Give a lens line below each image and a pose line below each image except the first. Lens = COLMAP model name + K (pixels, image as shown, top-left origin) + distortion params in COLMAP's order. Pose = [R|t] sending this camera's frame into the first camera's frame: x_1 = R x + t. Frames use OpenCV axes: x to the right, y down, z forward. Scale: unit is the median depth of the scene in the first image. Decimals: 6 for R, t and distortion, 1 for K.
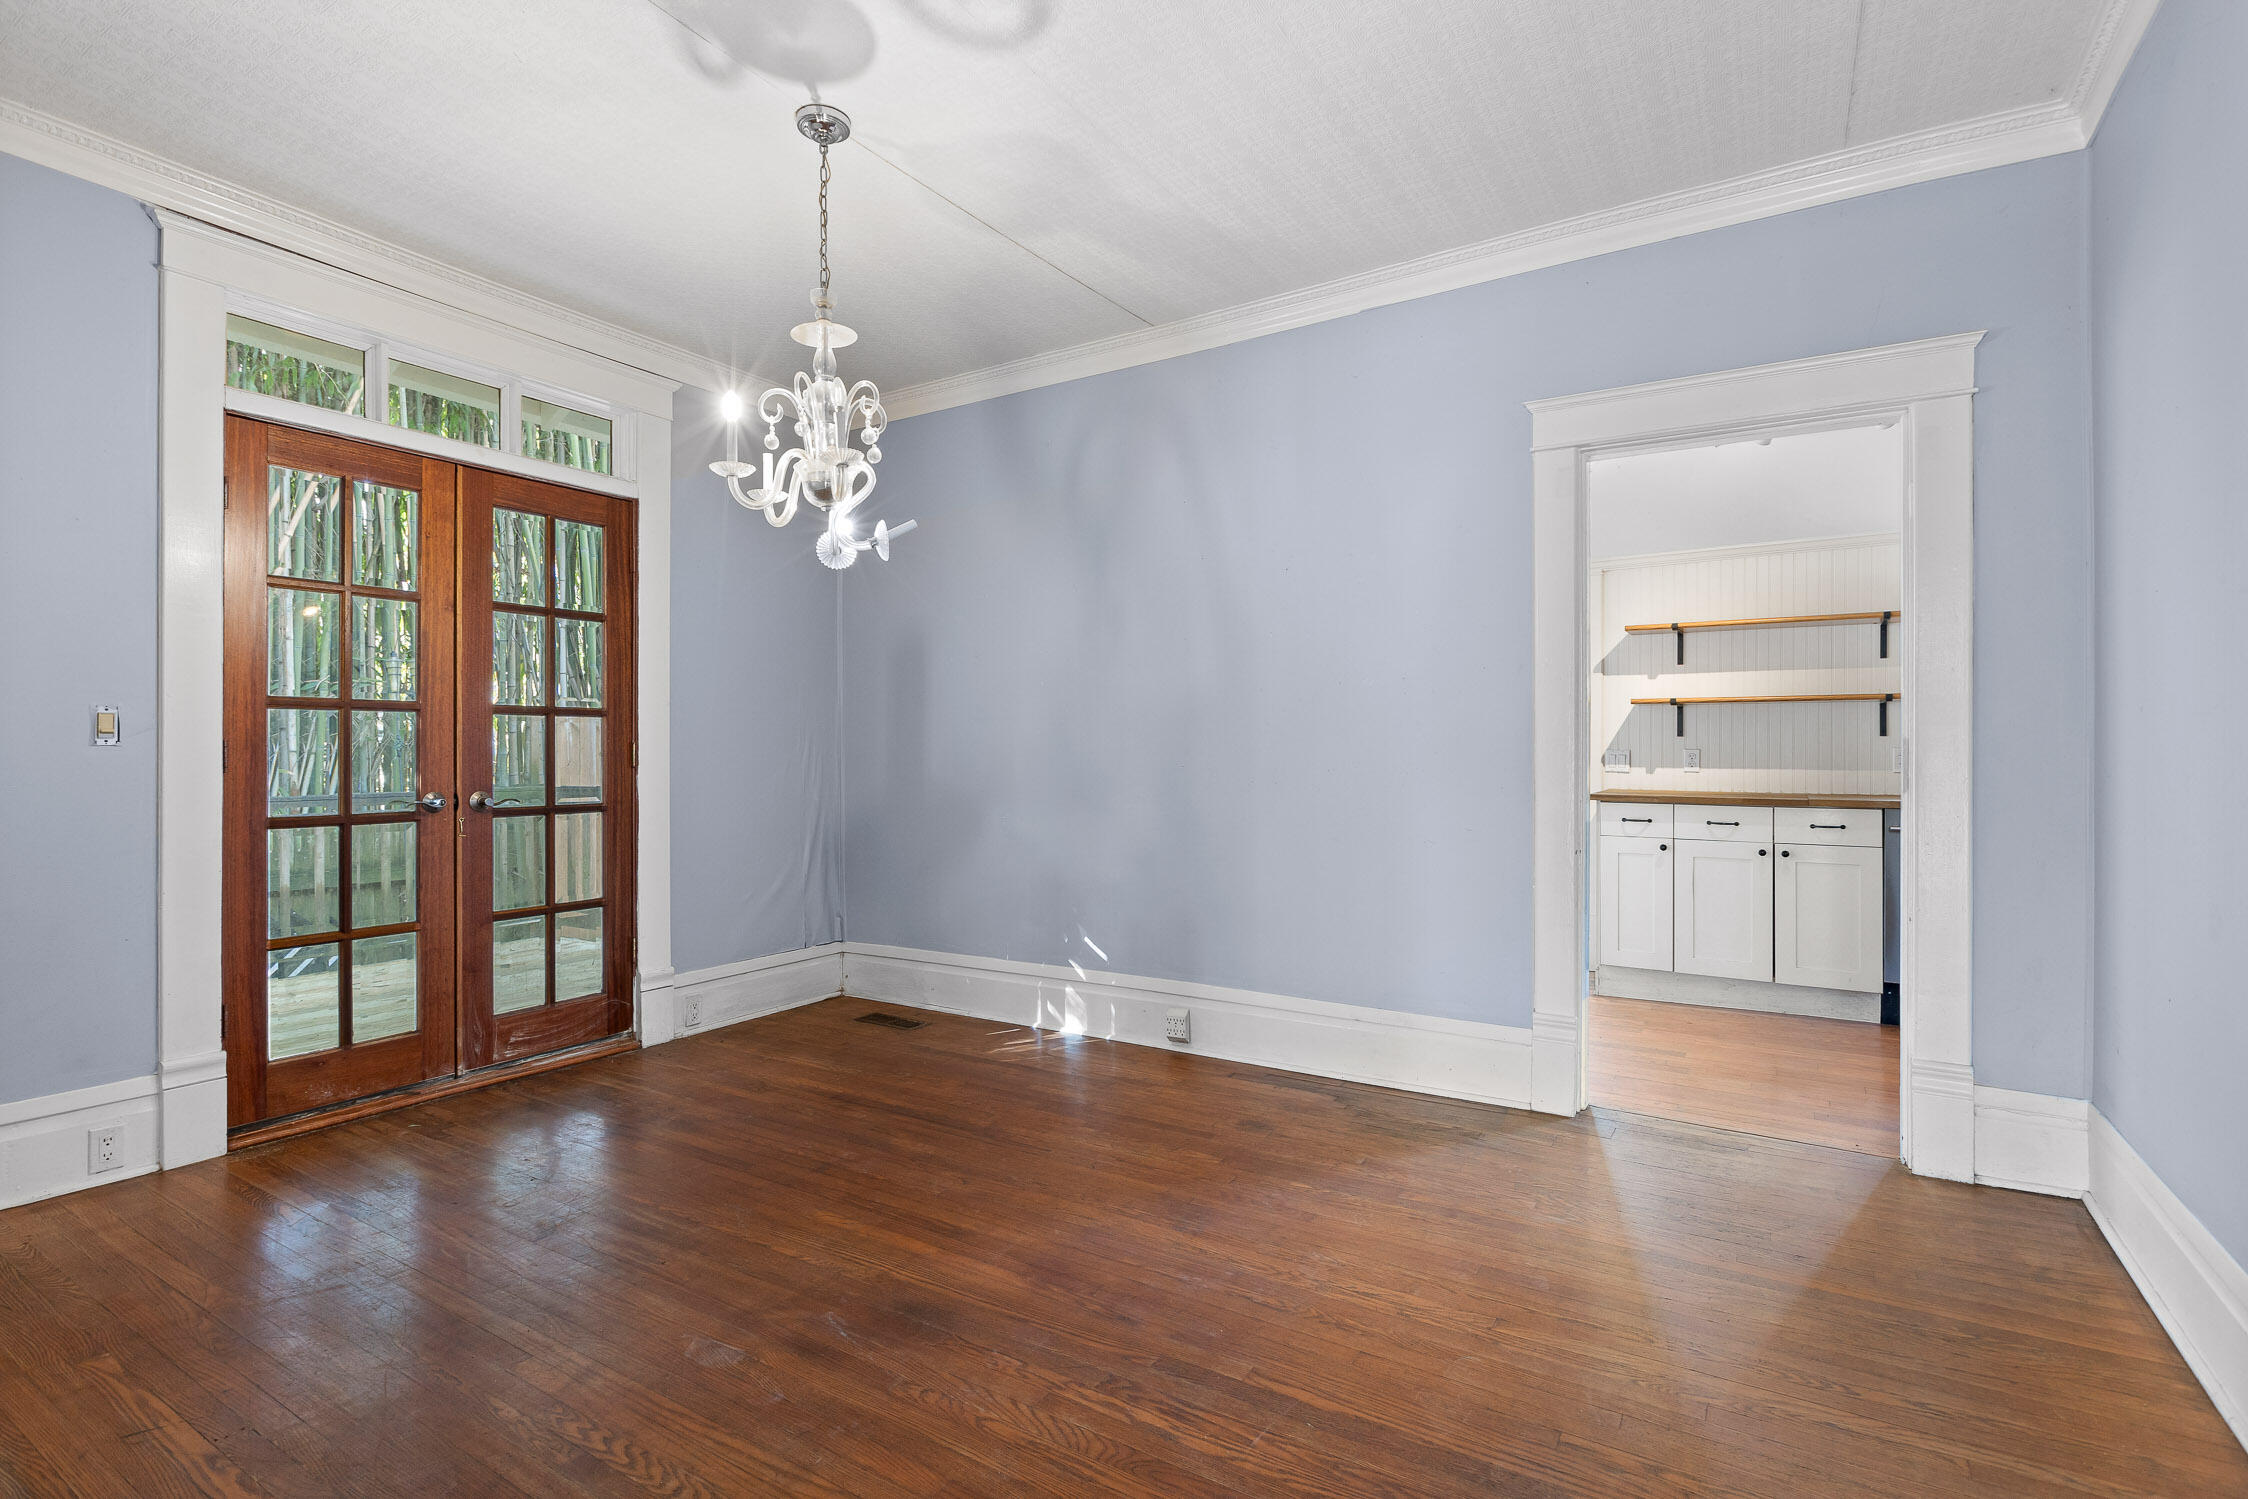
lens RADIAL K [[1073.7, 0, 1139.0], [0, 1073.7, 752.0], [0, 0, 1]] dist [0.001646, -0.000081]
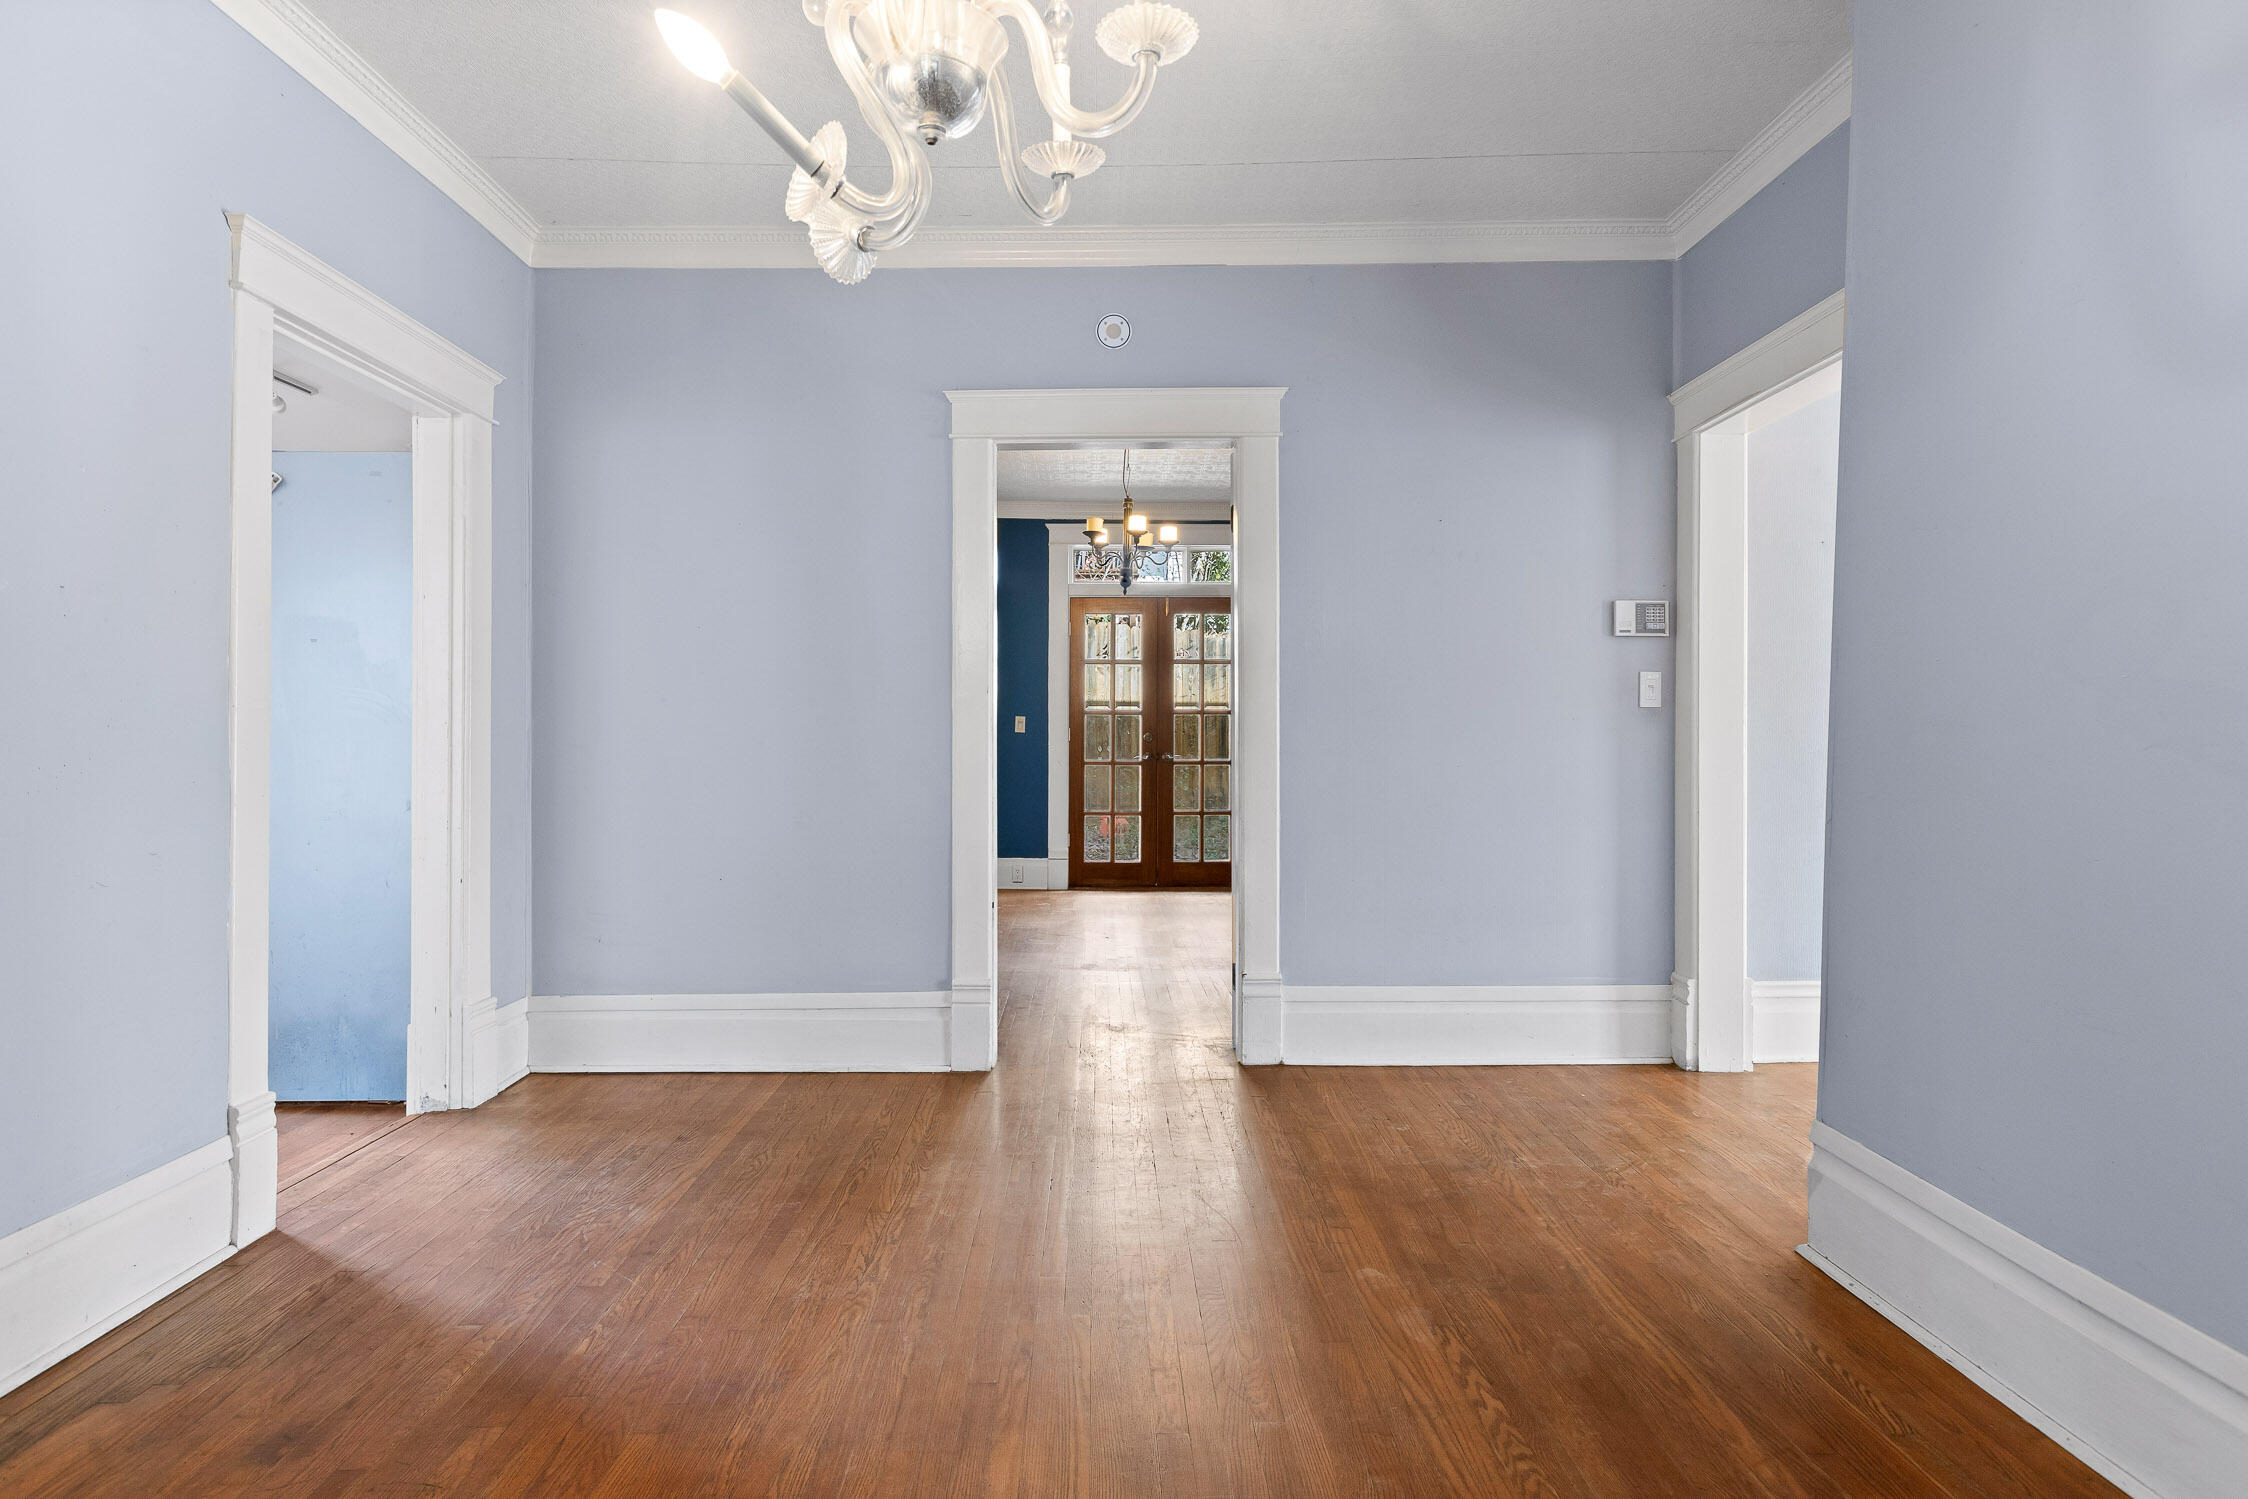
lens RADIAL K [[1163.1, 0, 1114.5], [0, 1163.1, 738.3], [0, 0, 1]] dist [-0.003361, -0.000408]
pose [[-0.534785, -0.000131, 0.844988, -0.585389], [0.005194, 0.999981, 0.003442, 0.009227], [-0.844972, 0.006230, -0.534774, 0.973618]]
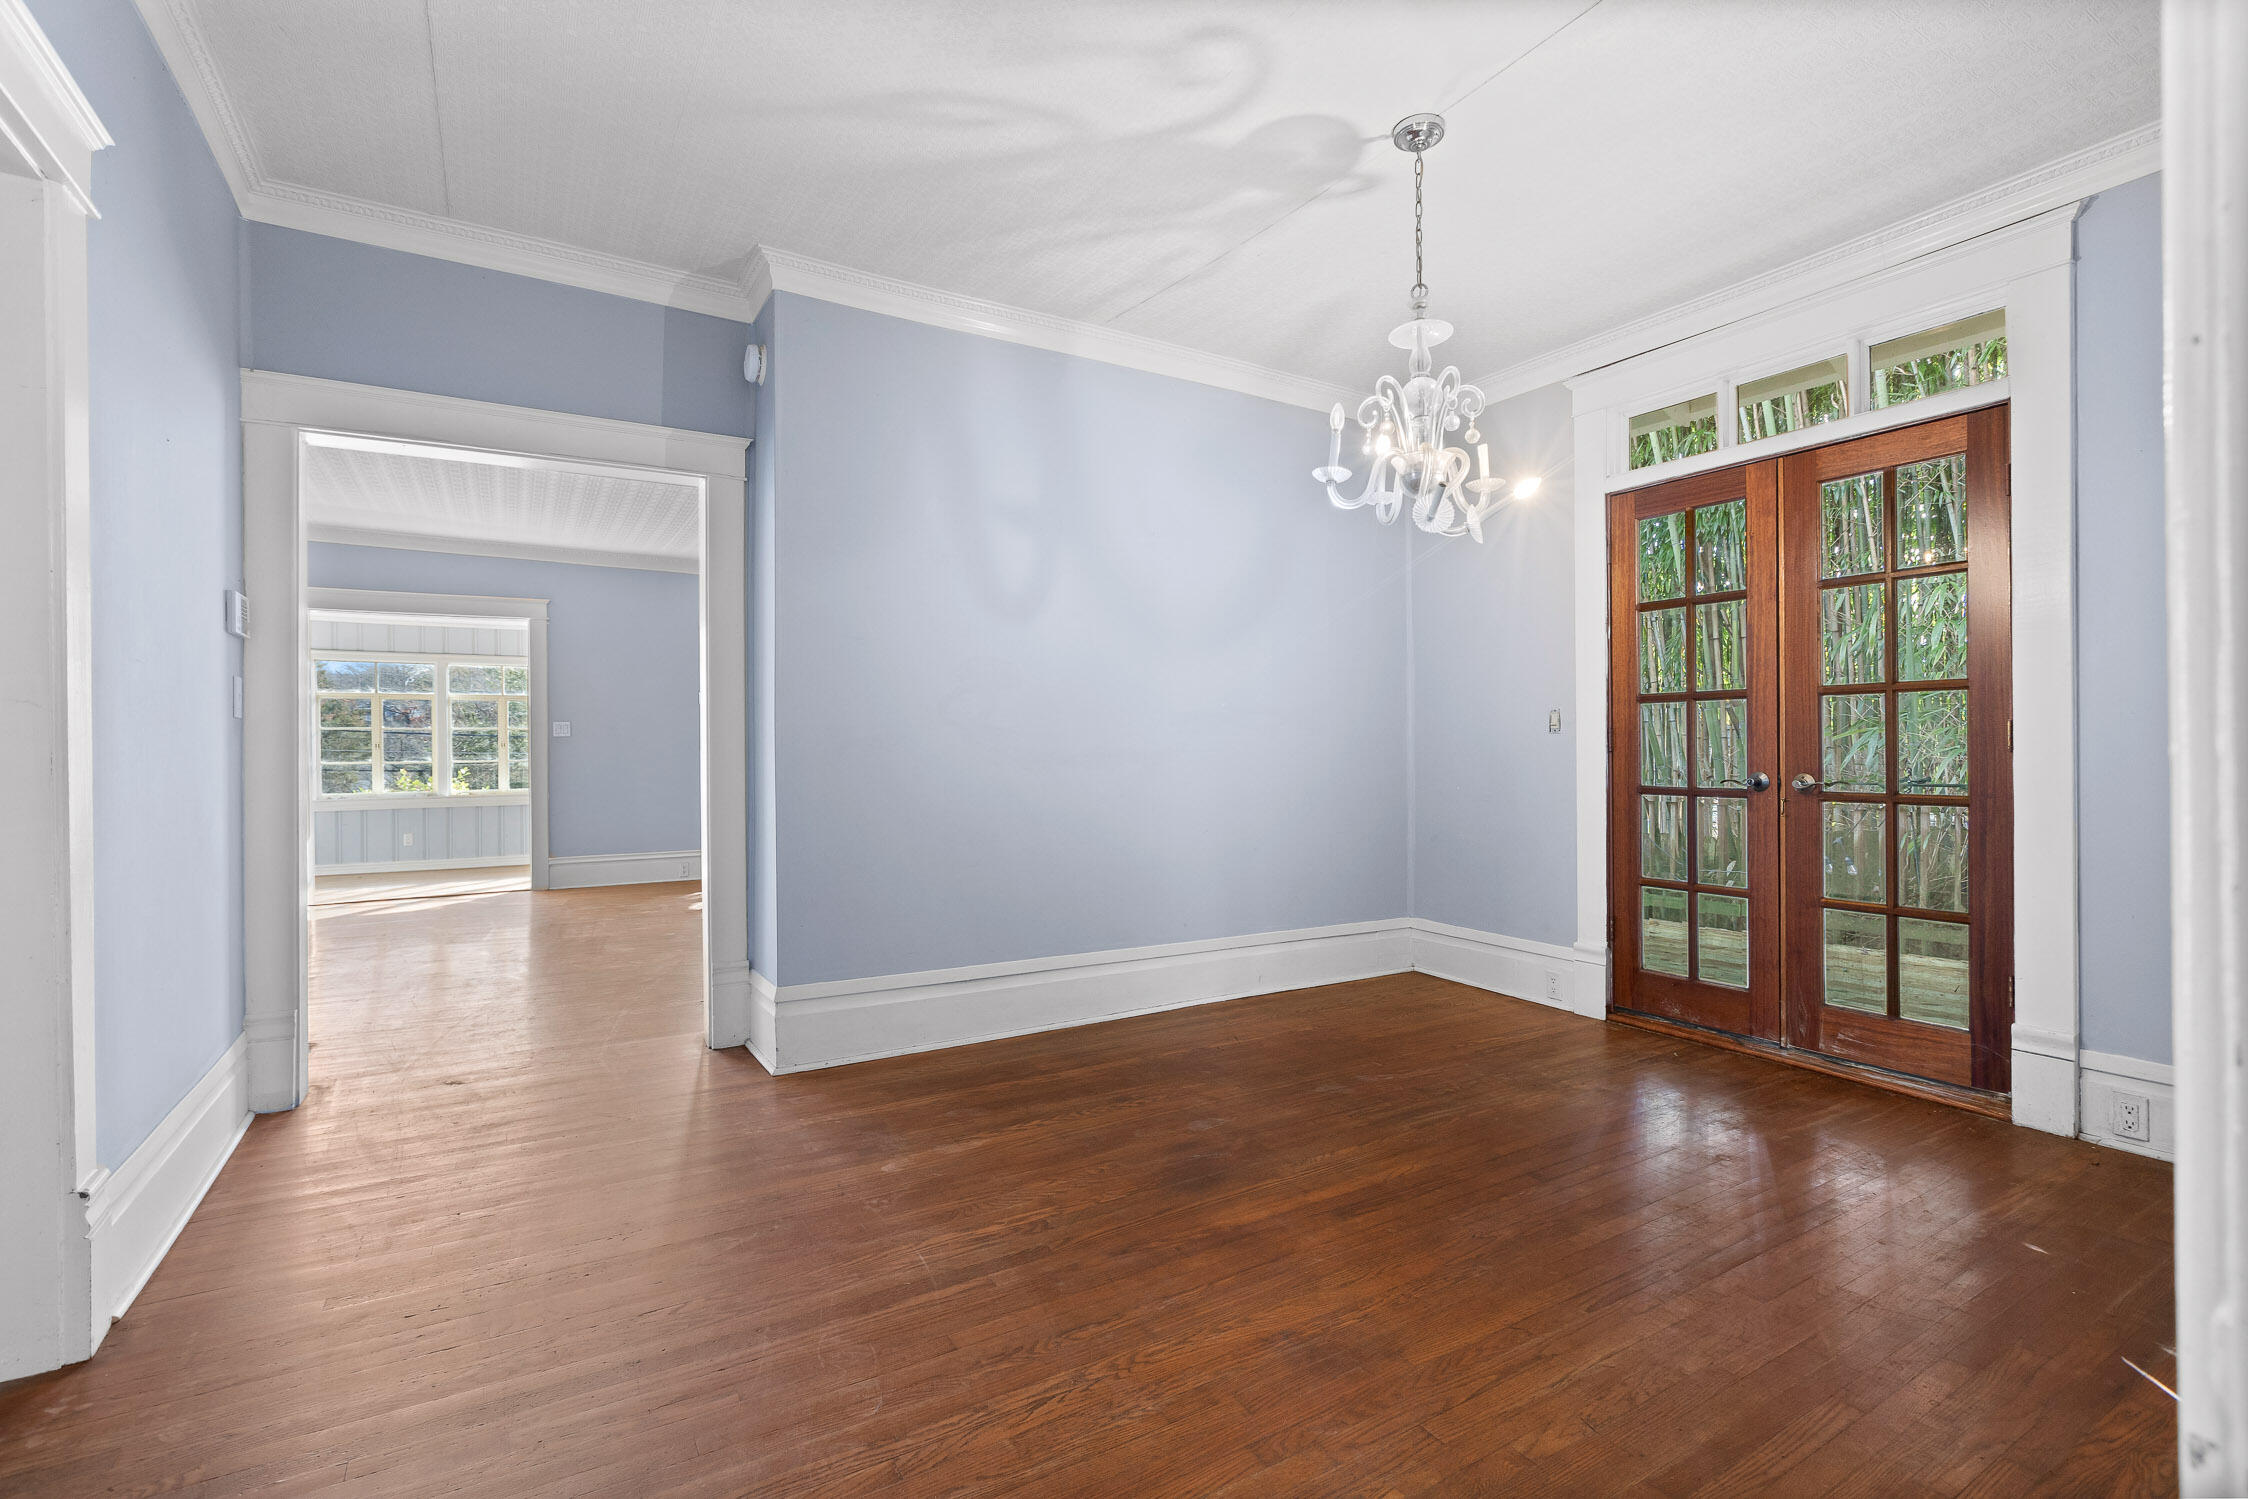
lens RADIAL K [[1007.5, 0, 1088.8], [0, 1007.5, 755.3], [0, 0, 1]] dist [-0.000689, -0.000247]
pose [[-0.489220, 0.008409, -0.872120, 0.595203], [0.002544, 0.999963, 0.008214, 0.011437], [0.872156, 0.001800, -0.489224, 0.983618]]
